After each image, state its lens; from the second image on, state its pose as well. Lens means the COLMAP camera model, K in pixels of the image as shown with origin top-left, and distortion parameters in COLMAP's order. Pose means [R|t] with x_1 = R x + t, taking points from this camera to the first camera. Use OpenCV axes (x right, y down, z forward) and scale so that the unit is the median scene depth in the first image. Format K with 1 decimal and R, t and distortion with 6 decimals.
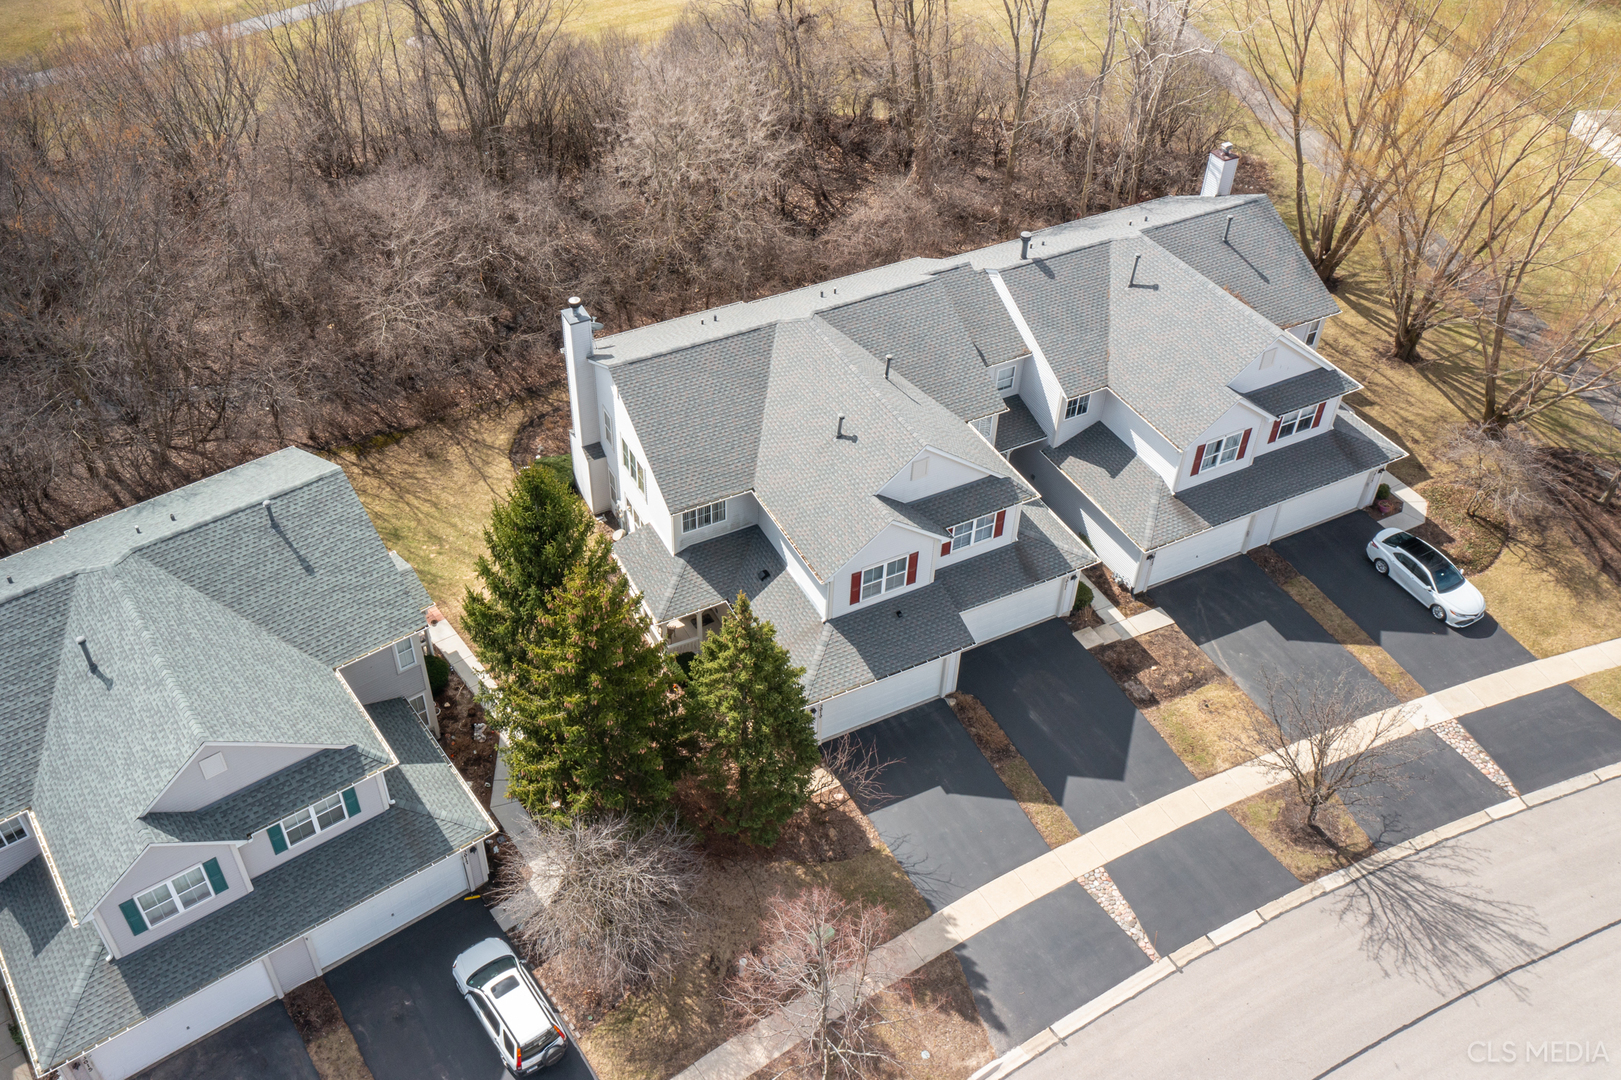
lens RADIAL K [[1428.2, 0, 811.0], [0, 1428.2, 599.9], [0, 0, 1]] dist [0.000902, 0.009834]
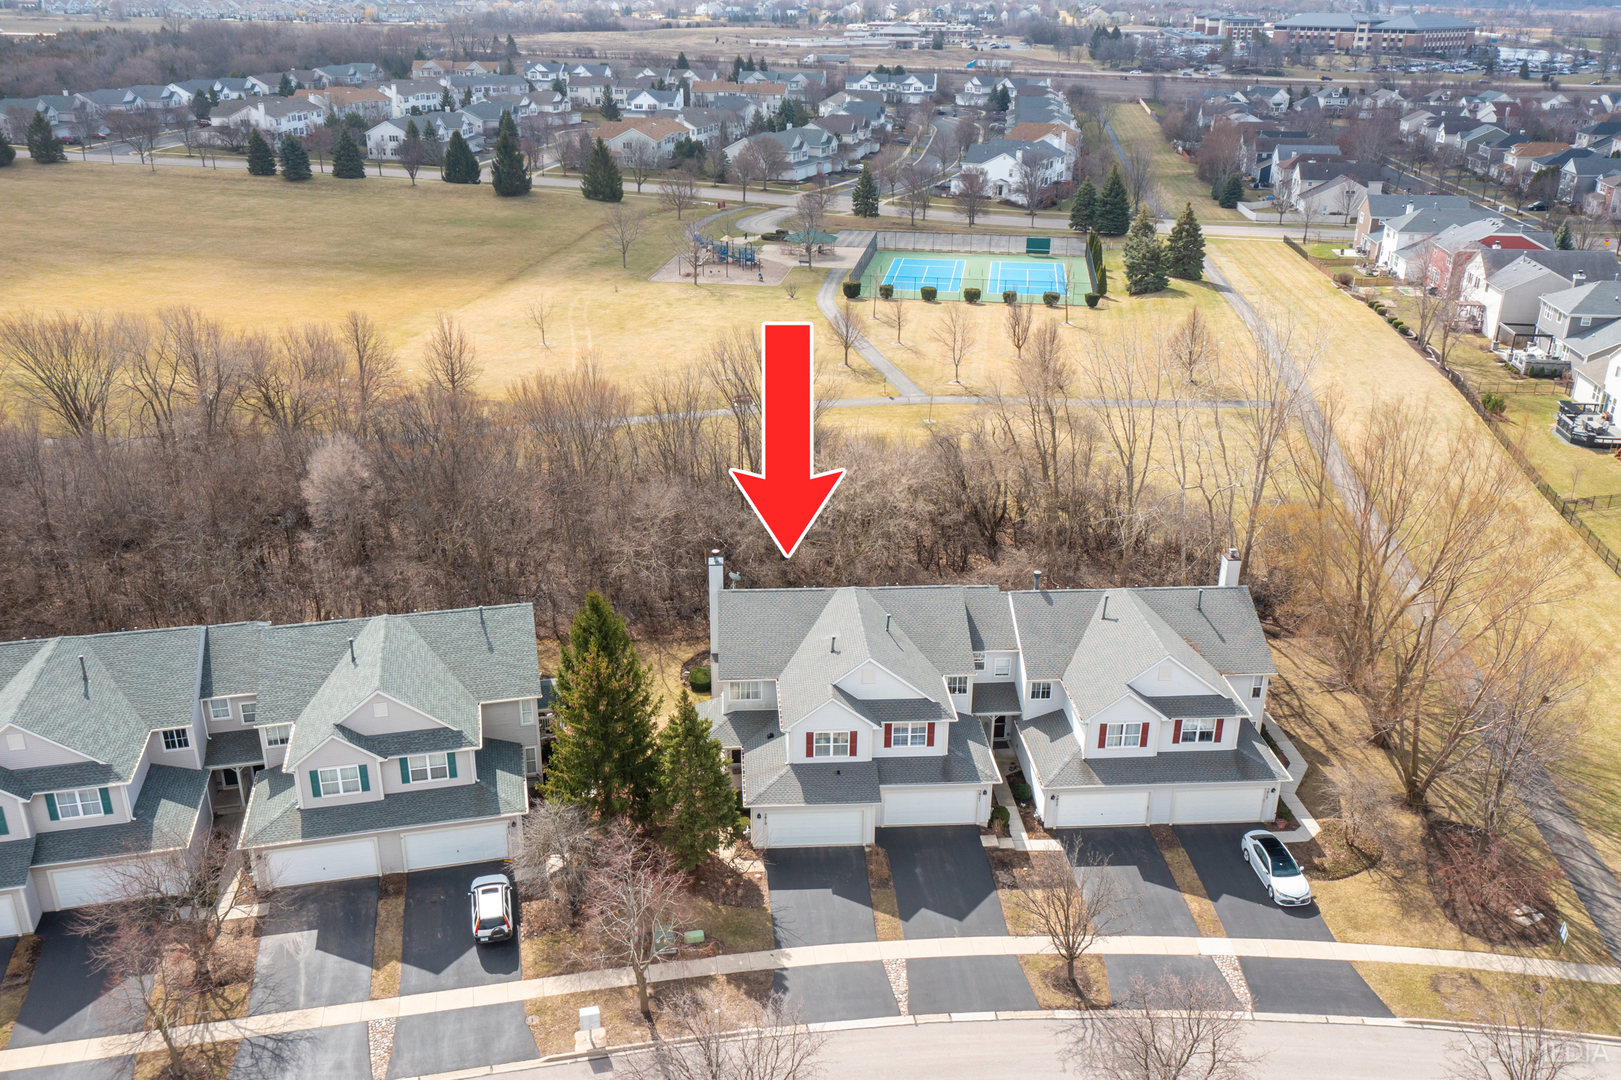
lens RADIAL K [[1428.2, 0, 811.0], [0, 1428.2, 599.9], [0, 0, 1]] dist [0.000902, 0.009834]
pose [[0.923848, 0.170366, -0.342753, 0.489218], [-0.268857, 0.926209, -0.264296, 0.231700], [0.272434, 0.336321, 0.901481, -0.374140]]
